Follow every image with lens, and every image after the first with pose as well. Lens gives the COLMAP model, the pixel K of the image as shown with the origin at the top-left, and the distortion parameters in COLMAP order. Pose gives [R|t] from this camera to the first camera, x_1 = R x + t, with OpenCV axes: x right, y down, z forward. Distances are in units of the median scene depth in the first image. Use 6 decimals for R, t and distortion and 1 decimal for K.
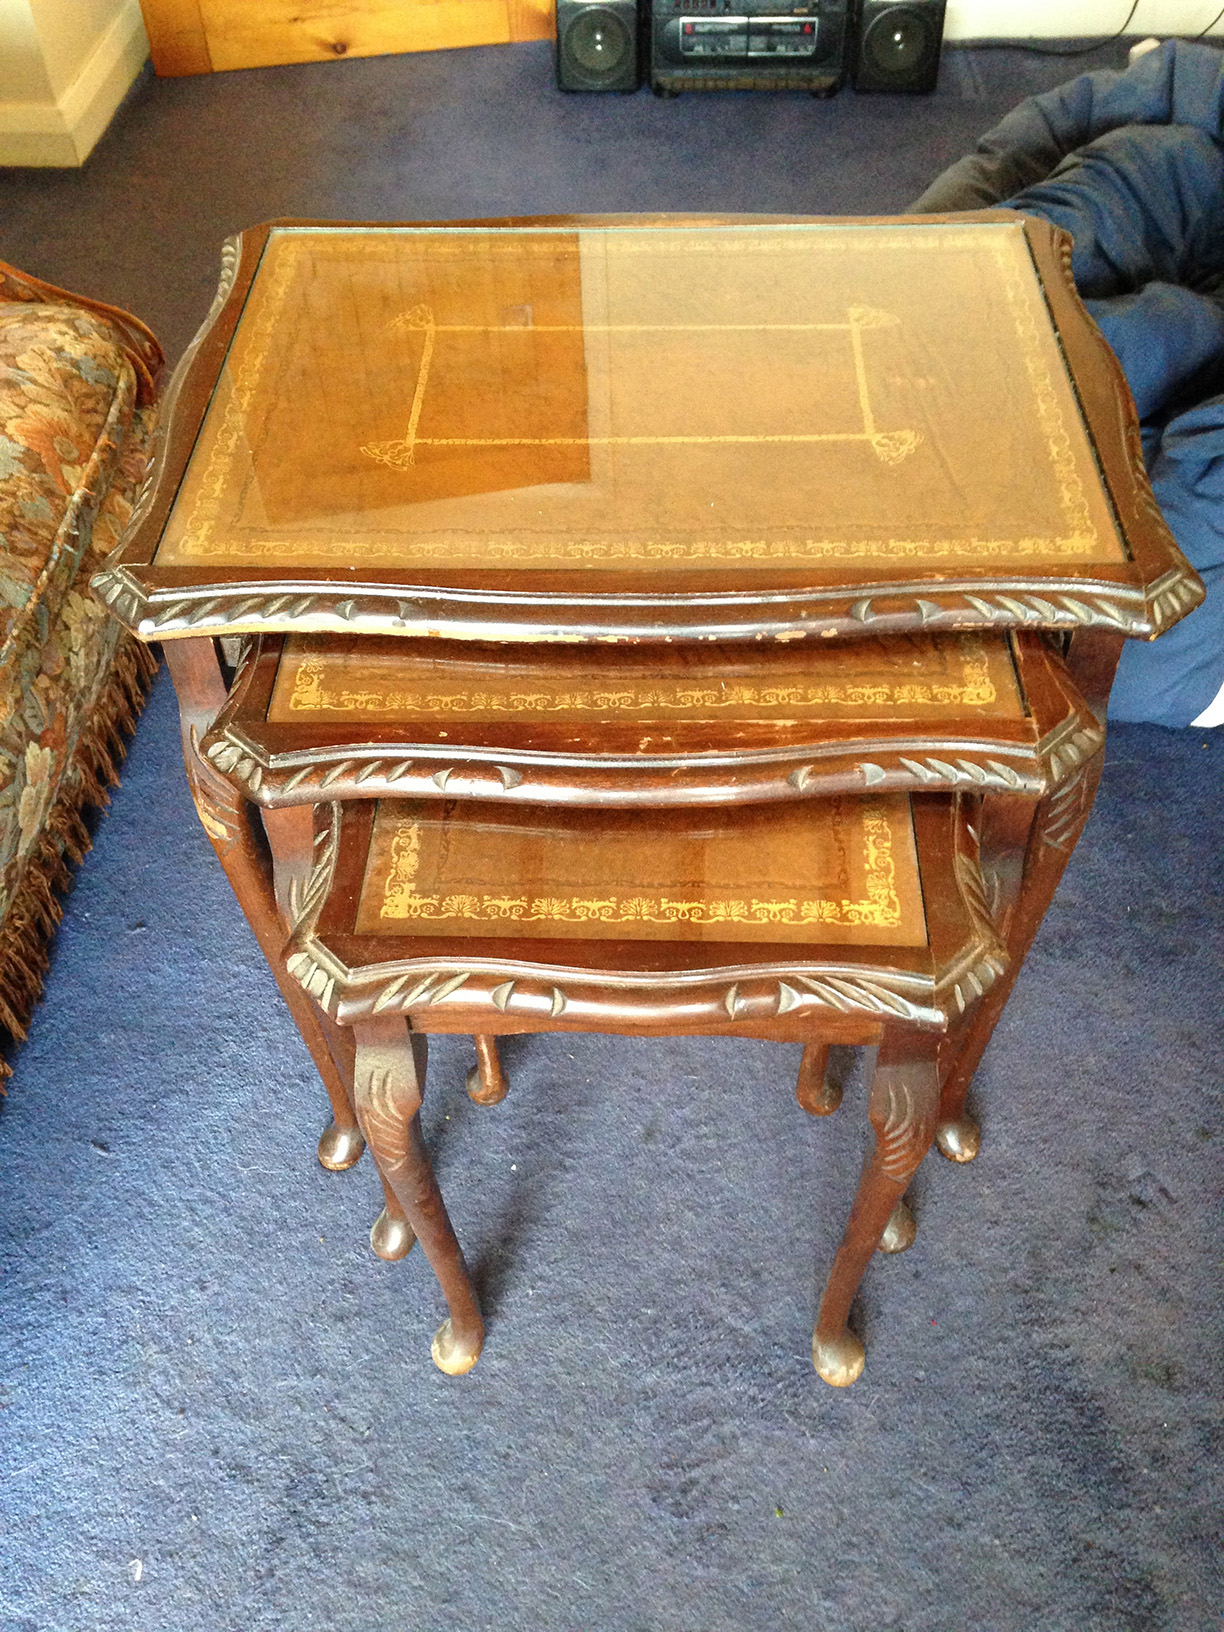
lens RADIAL K [[1533.8, 0, 608.6], [0, 1533.8, 829.8], [0, 0, 1]] dist [0.080866, 0.000000]
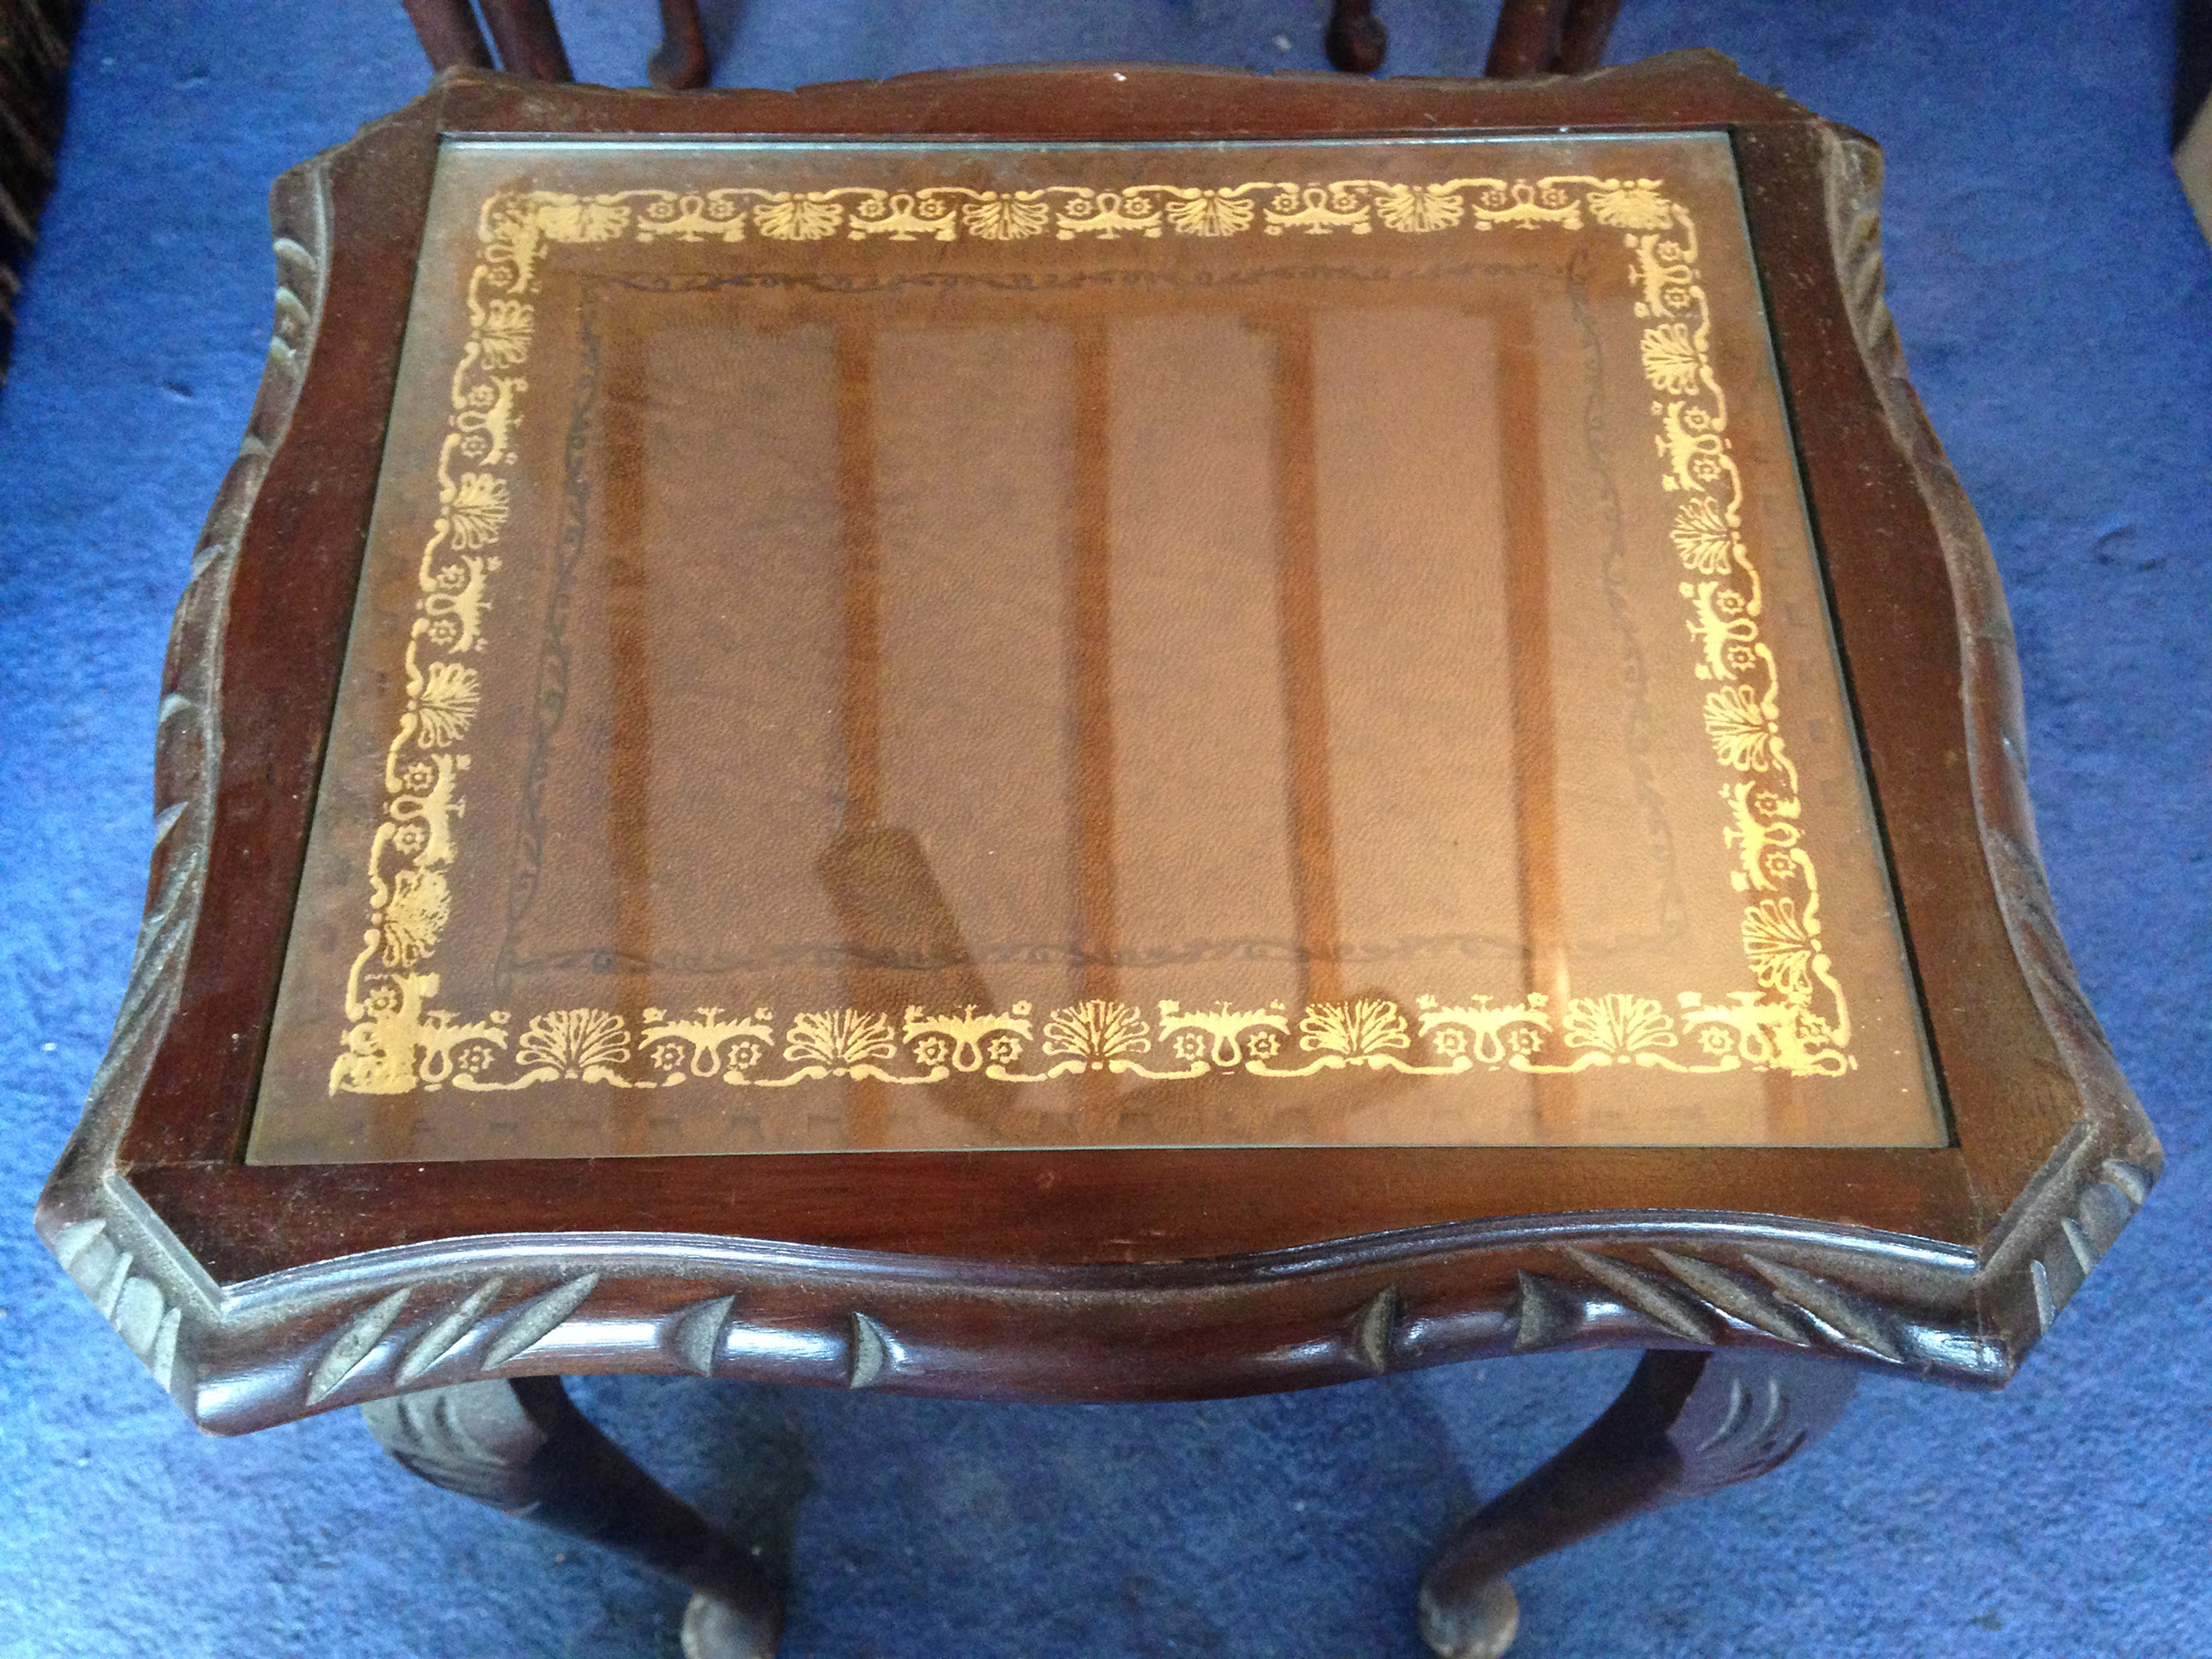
lens RADIAL K [[2078.9, 0, 1109.3], [0, 2078.9, 866.3], [0, 0, 1]] dist [0.080866, 0.000000]
pose [[0.998234, -0.033111, 0.049326, 0.000773], [0.022472, 0.979039, 0.202428, -0.079721], [-0.054994, -0.200962, 0.978054, 0.541086]]
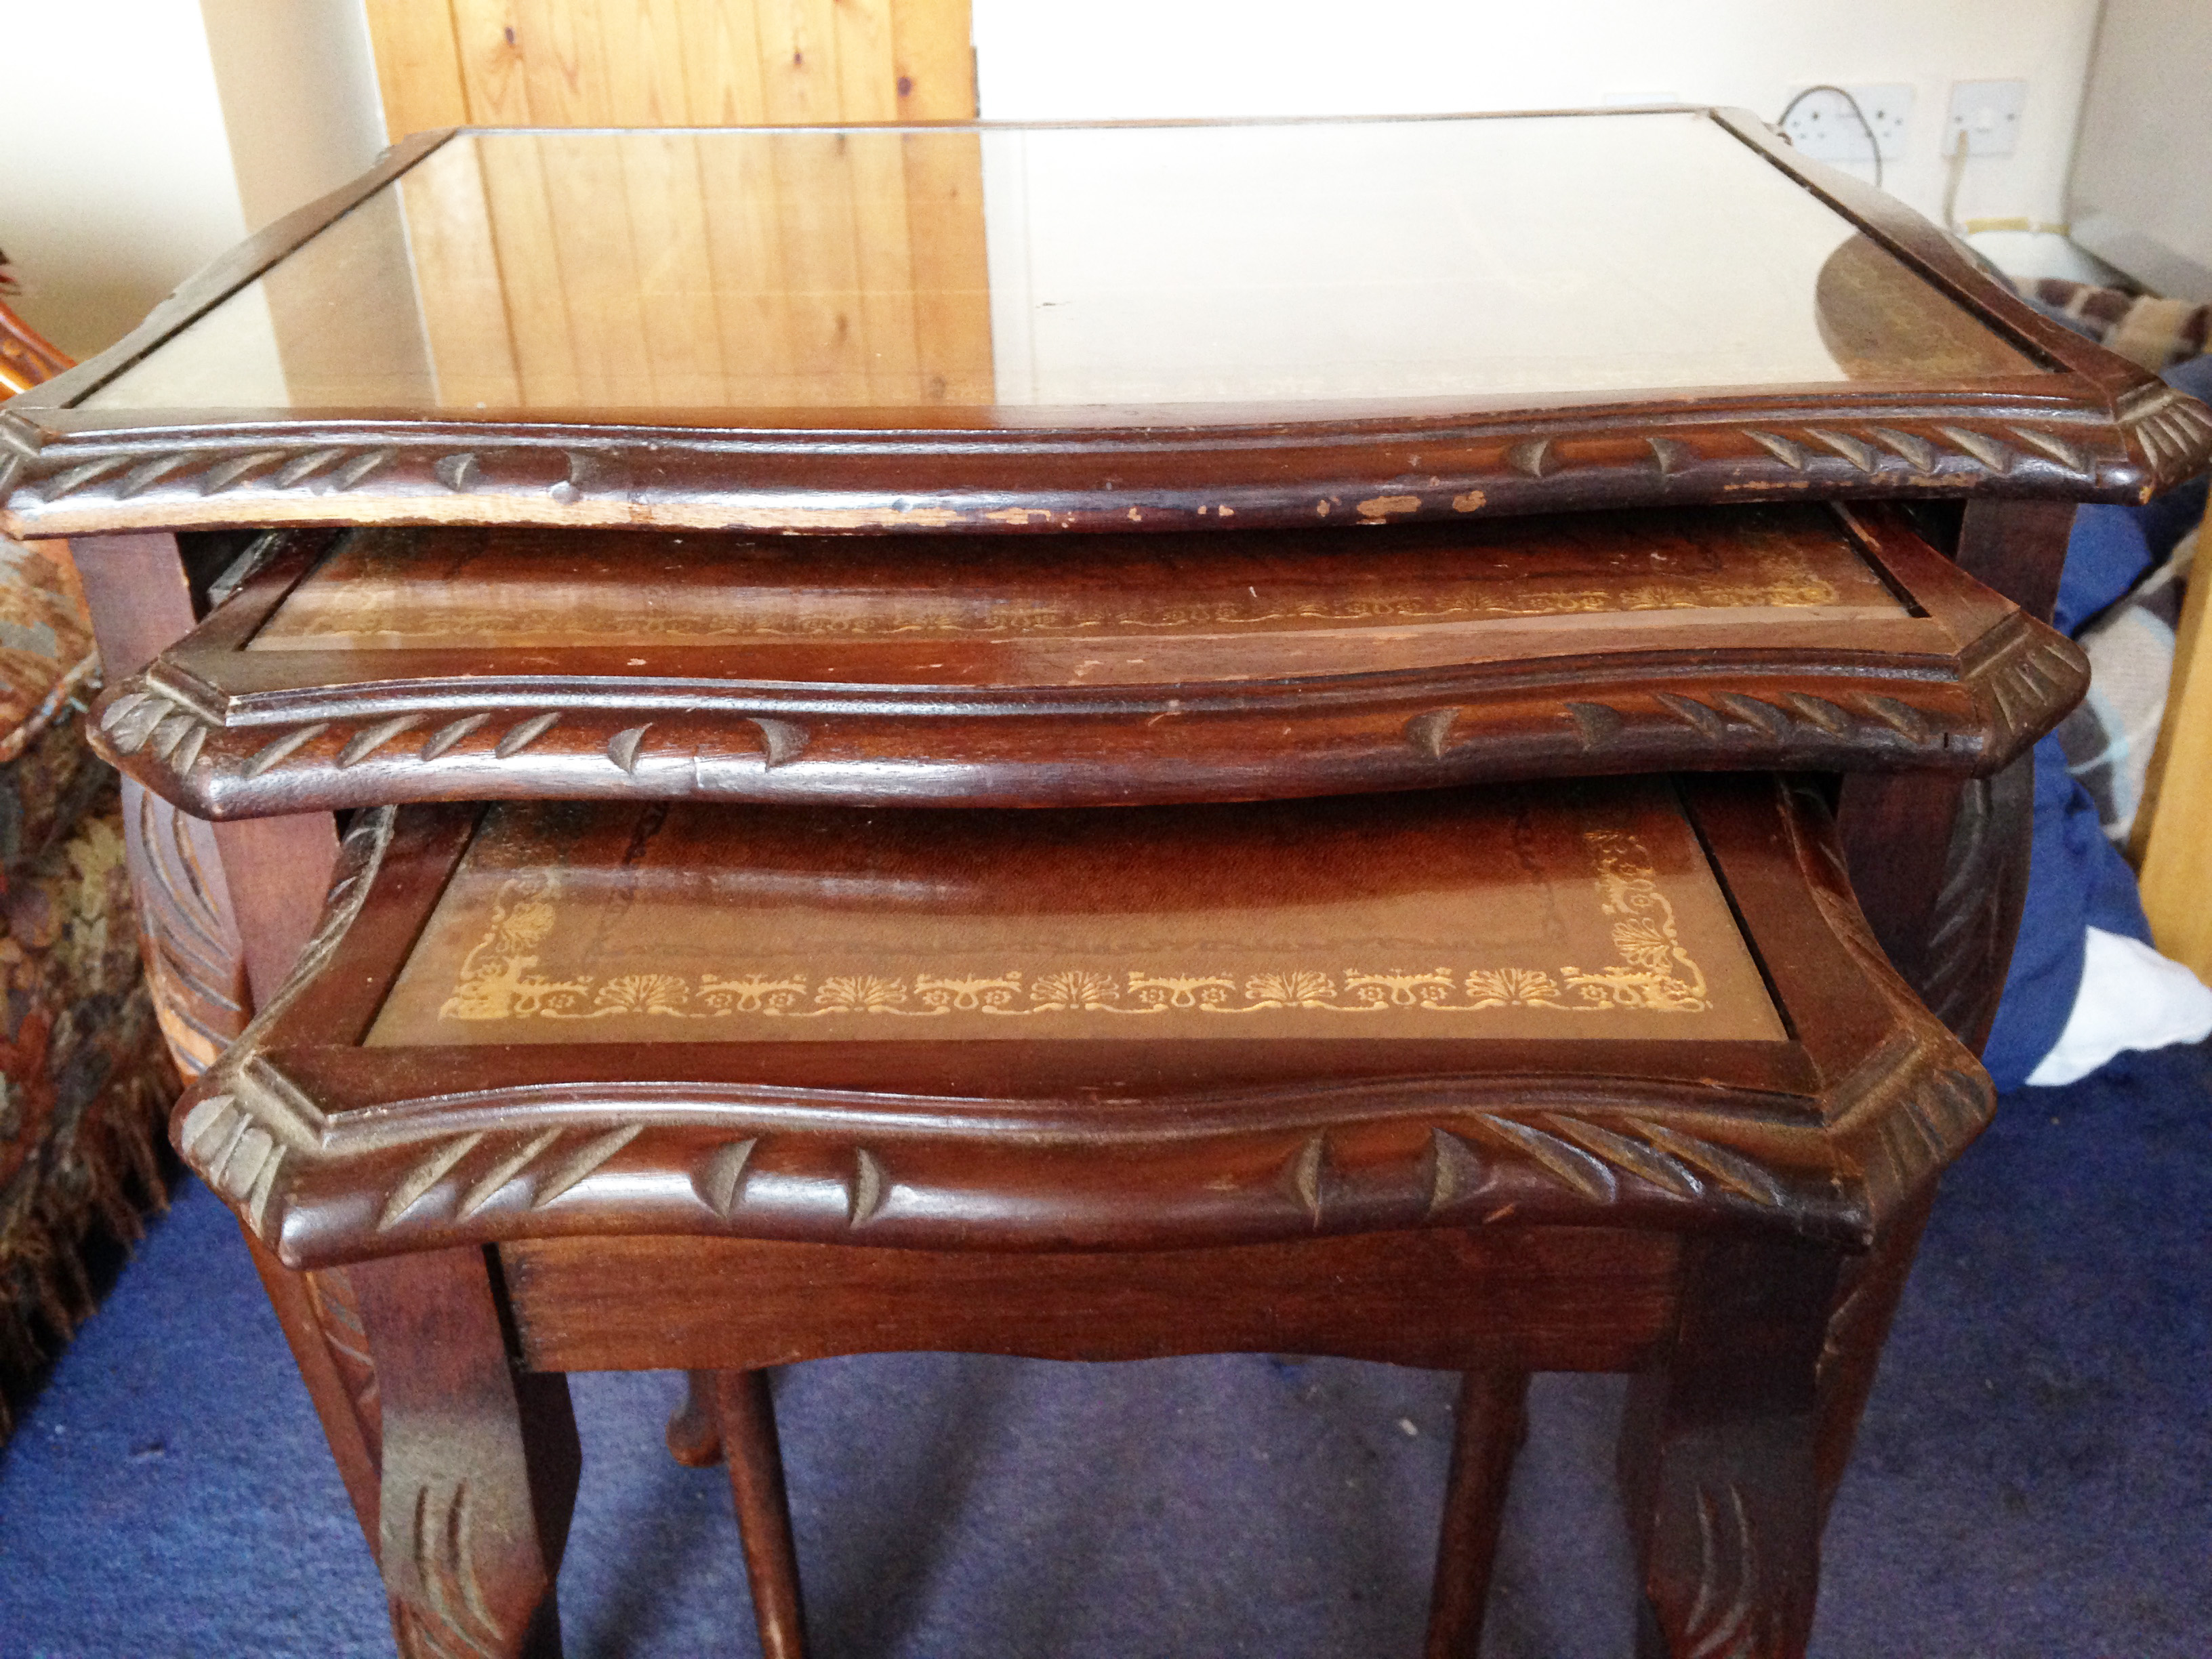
lens RADIAL K [[2078.9, 0, 1121.1], [0, 2078.9, 820.3], [0, 0, 1]] dist [0.080866, 0.000000]
pose [[0.999505, -0.008856, 0.030198, 0.015368], [0.017983, 0.948209, -0.317139, 0.183054], [-0.025825, 0.317525, 0.947898, 0.445657]]
